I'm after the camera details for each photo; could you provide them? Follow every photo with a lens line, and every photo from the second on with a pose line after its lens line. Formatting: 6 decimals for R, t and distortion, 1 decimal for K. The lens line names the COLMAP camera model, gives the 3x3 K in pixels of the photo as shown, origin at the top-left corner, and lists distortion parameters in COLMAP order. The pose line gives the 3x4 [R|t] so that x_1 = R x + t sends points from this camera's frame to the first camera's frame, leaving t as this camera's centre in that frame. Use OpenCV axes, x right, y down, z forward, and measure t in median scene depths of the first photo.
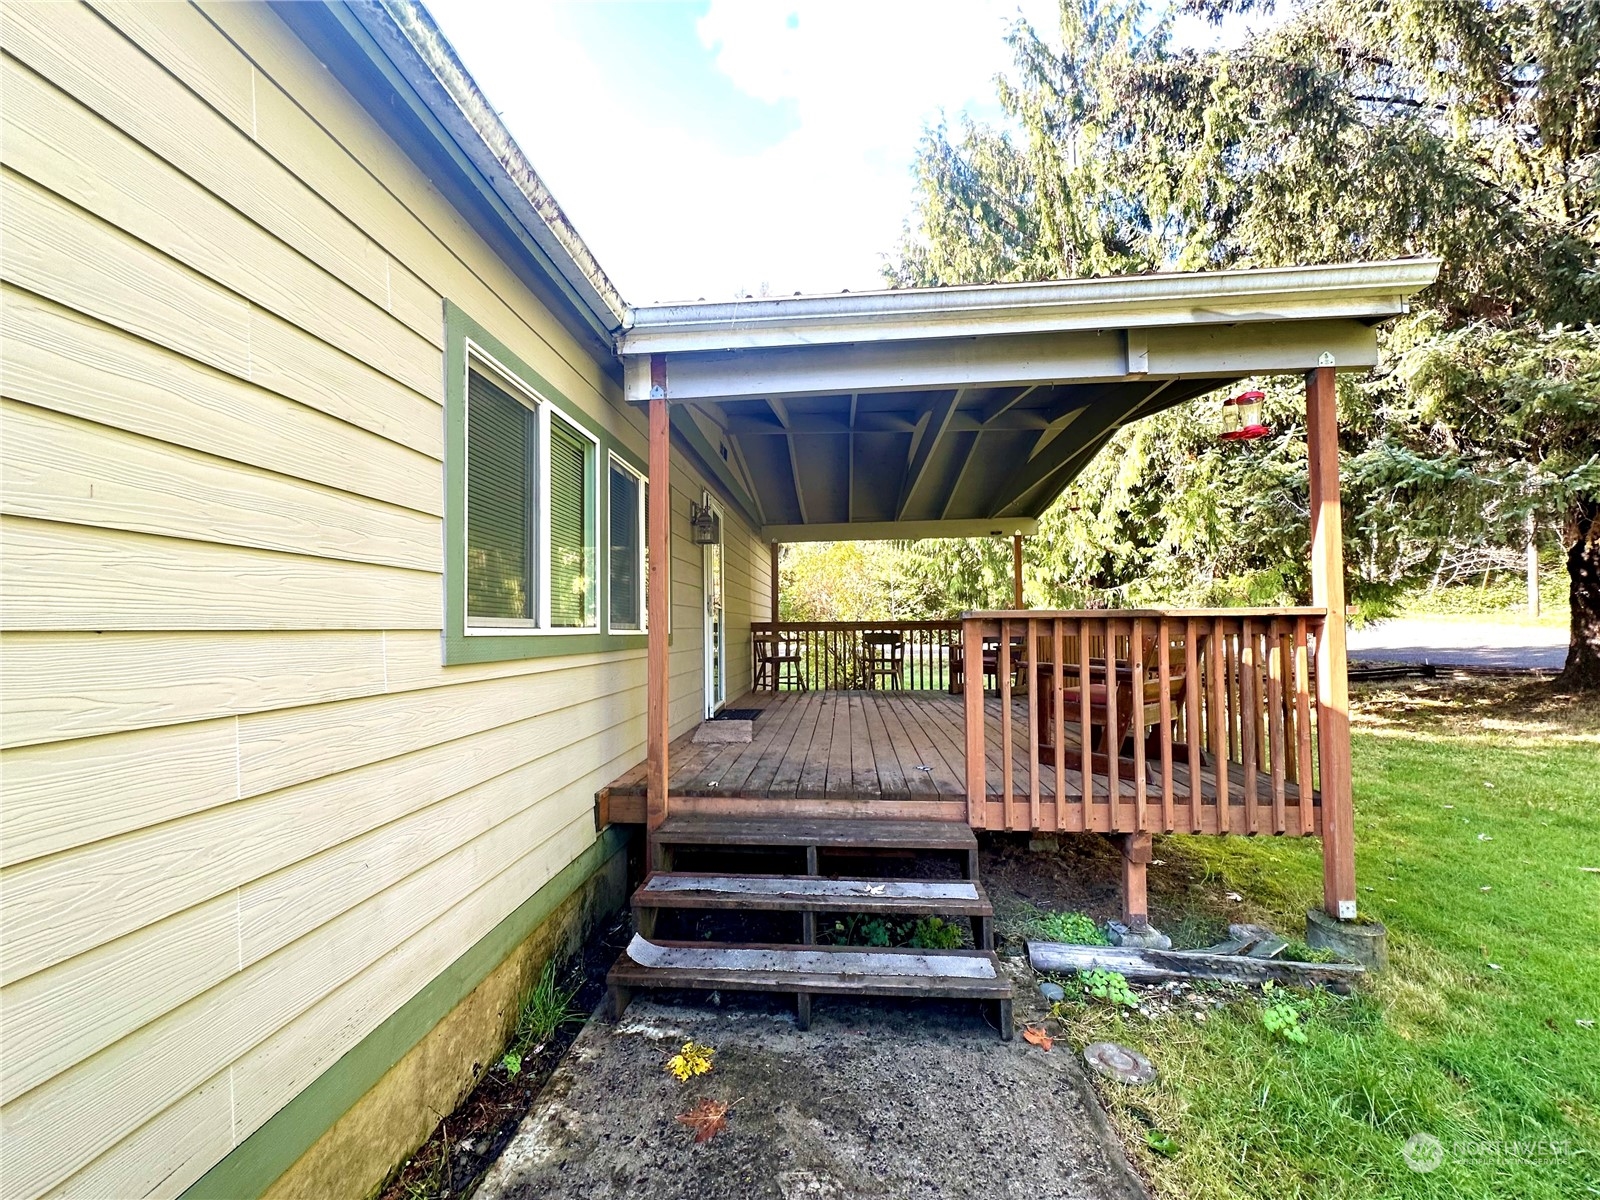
lens RADIAL K [[636.2, 0, 797.9], [0, 636.2, 606.2], [0, 0, 1]] dist [-0.003618, 0.001017]
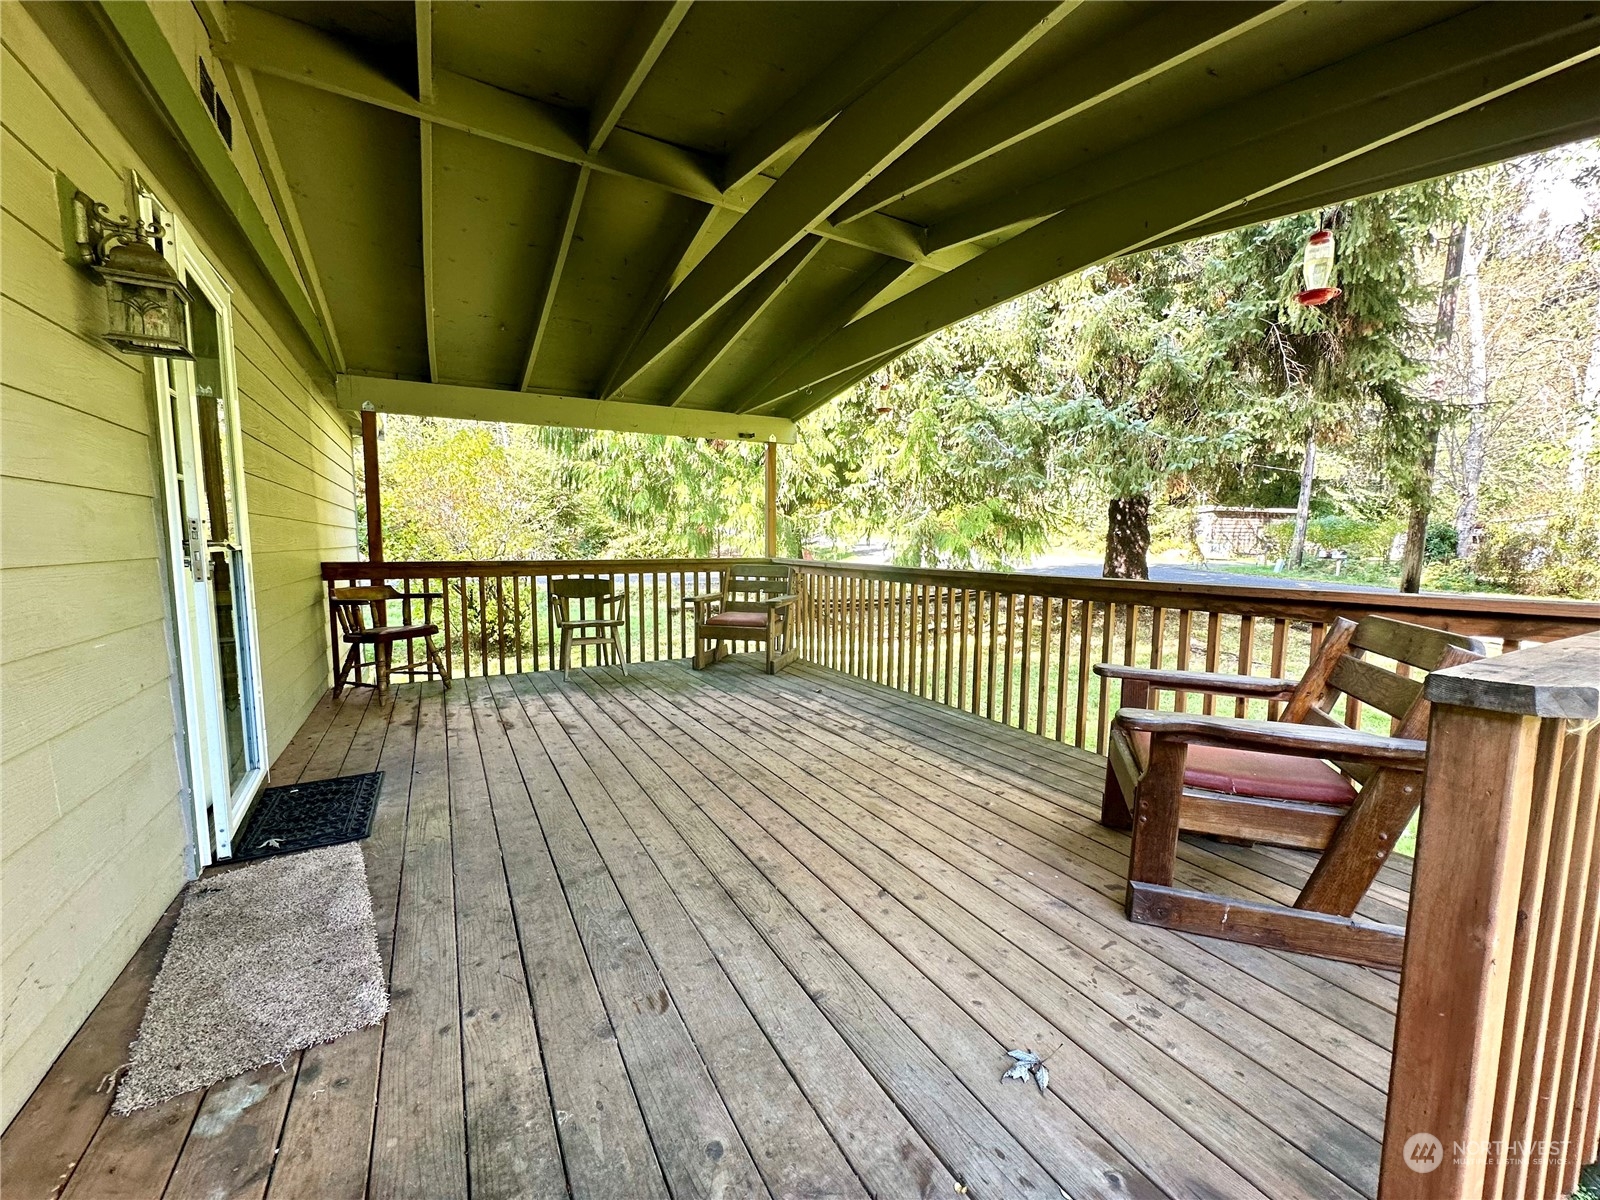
lens RADIAL K [[636.2, 0, 793.6], [0, 636.2, 599.3], [0, 0, 1]] dist [-0.003618, 0.001017]
pose [[0.833322, -0.036446, 0.551585, -0.039126], [-0.031737, 0.993024, 0.113561, -0.016577], [-0.551875, -0.112138, 0.826353, 0.363074]]
